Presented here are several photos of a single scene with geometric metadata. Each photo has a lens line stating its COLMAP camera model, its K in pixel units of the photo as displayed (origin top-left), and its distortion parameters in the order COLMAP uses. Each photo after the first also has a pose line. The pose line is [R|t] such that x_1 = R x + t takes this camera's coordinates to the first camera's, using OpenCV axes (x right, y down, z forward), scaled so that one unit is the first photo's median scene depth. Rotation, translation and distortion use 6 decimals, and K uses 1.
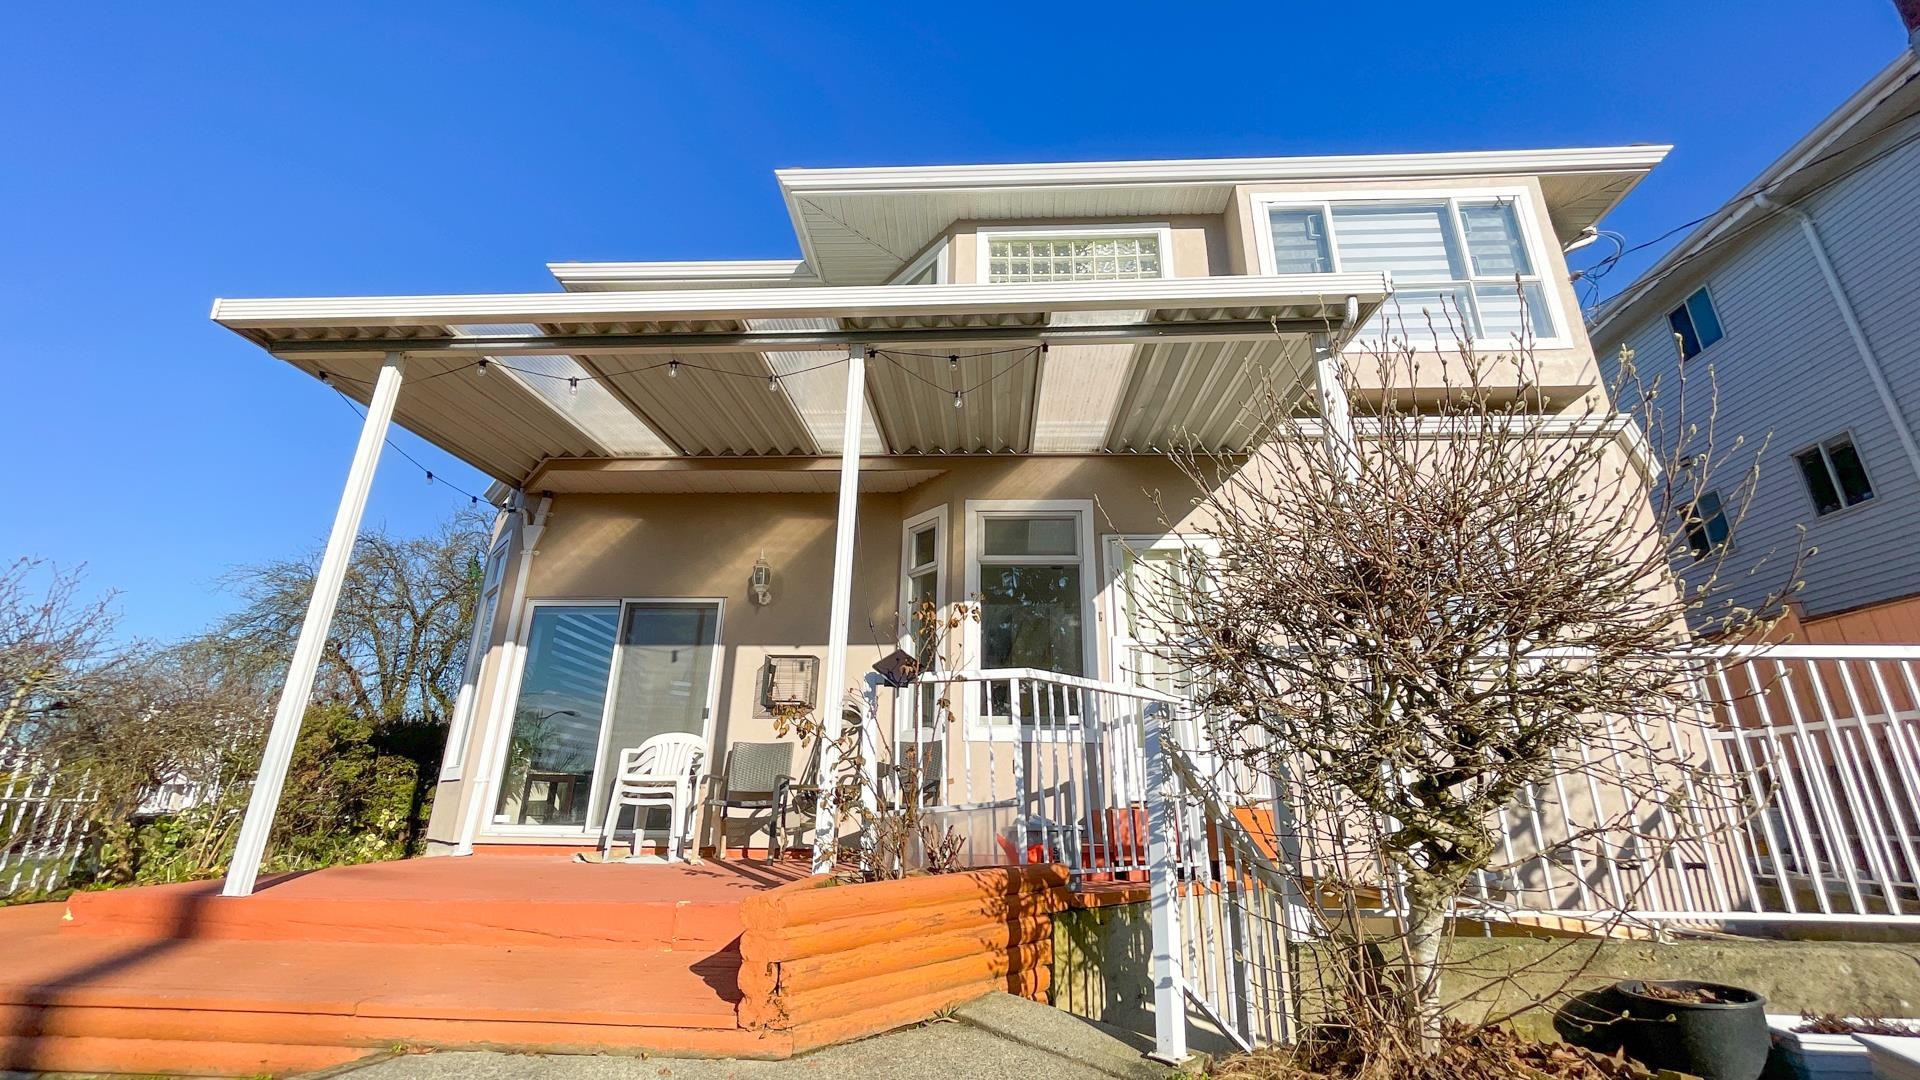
lens RADIAL K [[782.8, 0, 946.7], [0, 782.8, 533.0], [0, 0, 1]] dist [-0.002131, 0.000118]
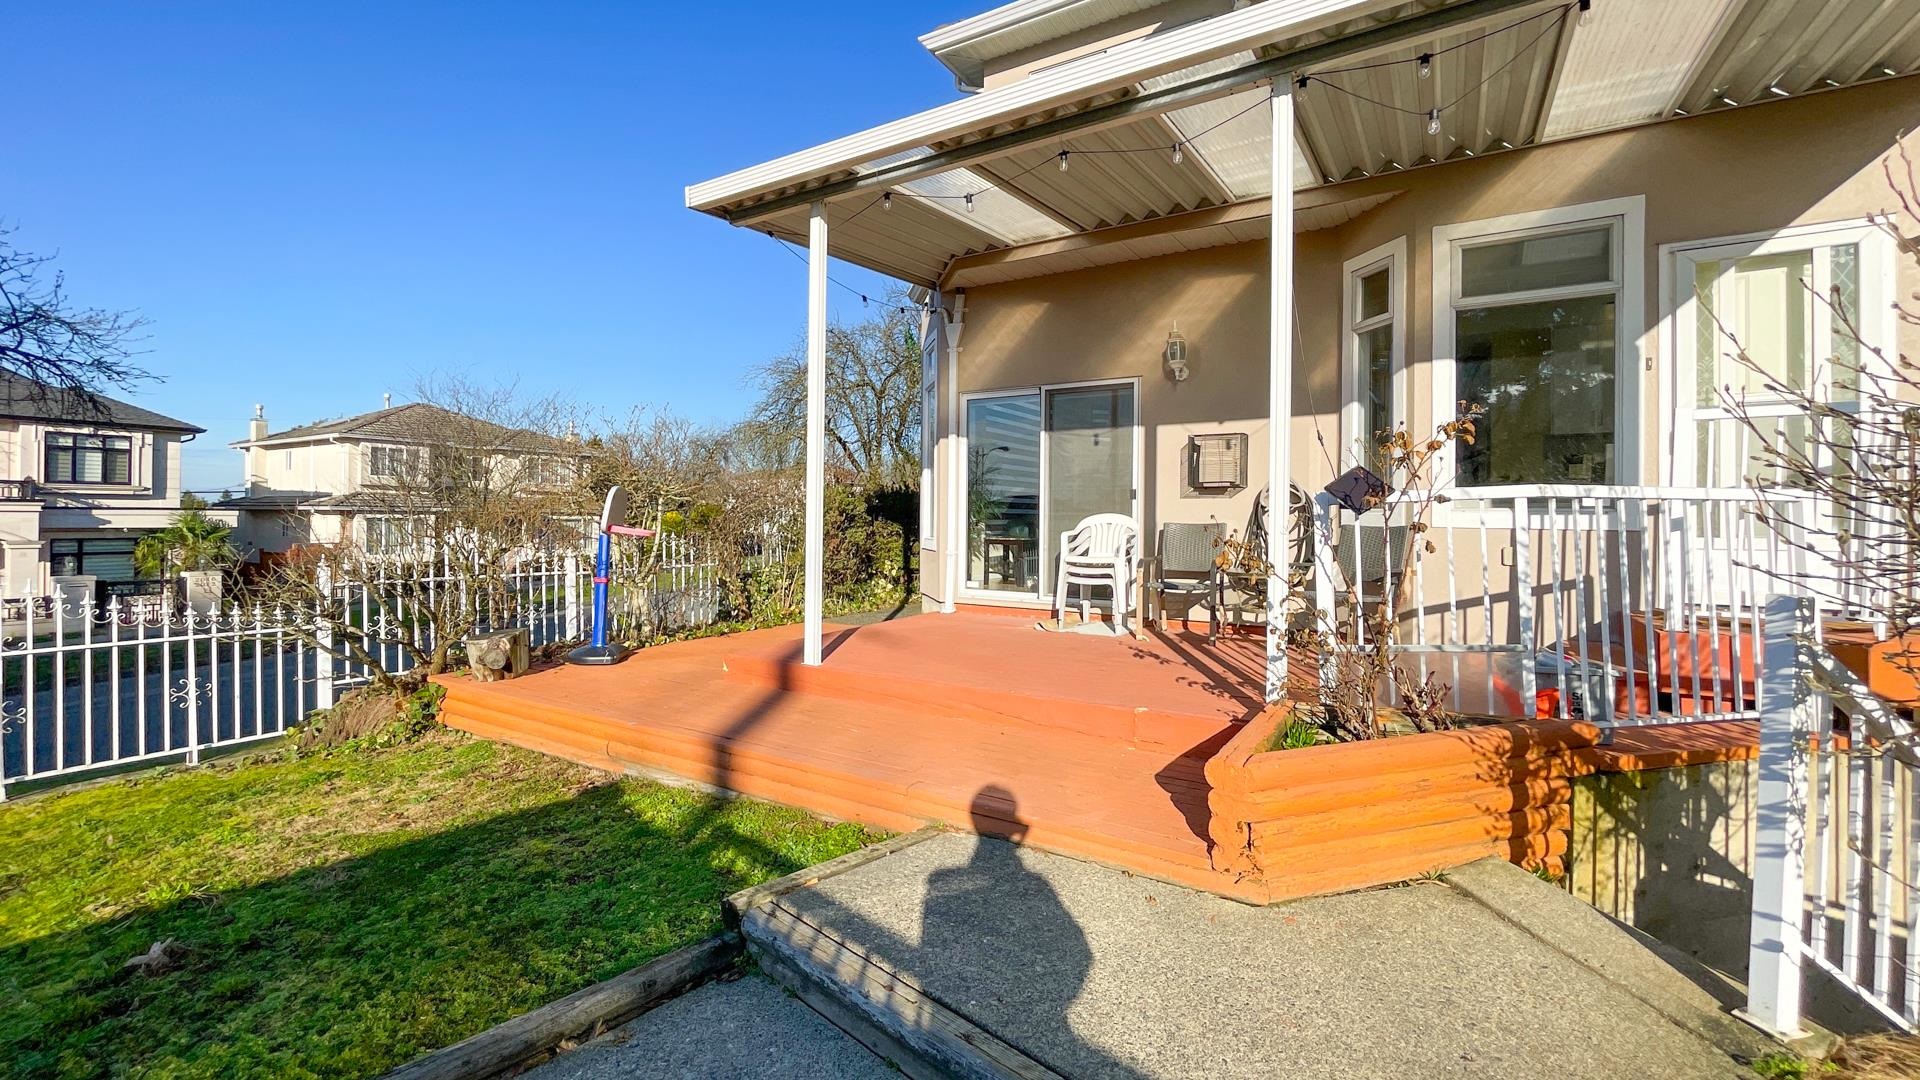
lens RADIAL K [[782.8, 0, 950.1], [0, 782.8, 515.1], [0, 0, 1]] dist [-0.002131, 0.000118]
pose [[0.872717, -0.012506, -0.488067, -0.020039], [0.169438, 0.945298, 0.278752, -0.072547], [0.457883, -0.325969, 0.827096, 0.040894]]
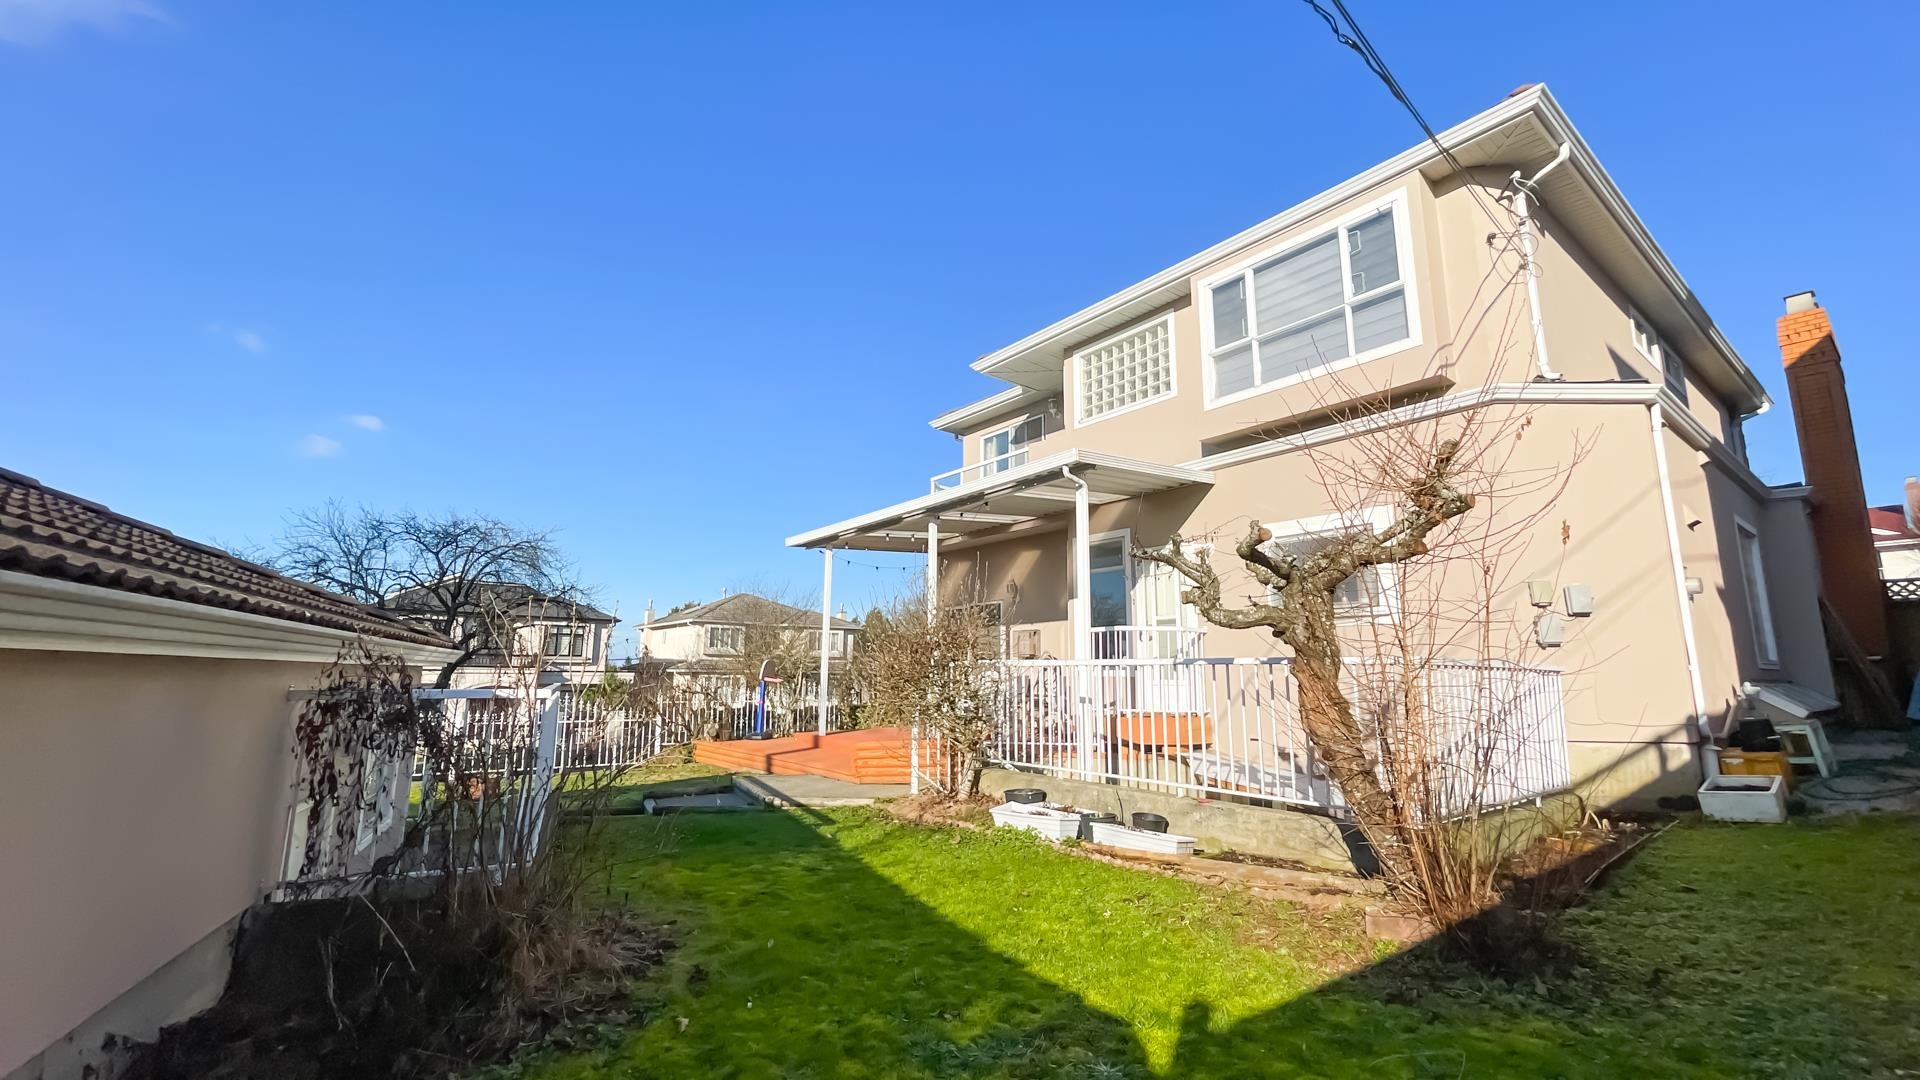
lens RADIAL K [[782.8, 0, 953.1], [0, 782.8, 532.8], [0, 0, 1]] dist [-0.002131, 0.000118]
pose [[0.646845, -0.151993, -0.747322, 1.188455], [0.260541, 0.965020, 0.029242, -0.180379], [0.716736, -0.213622, 0.663819, -0.348806]]
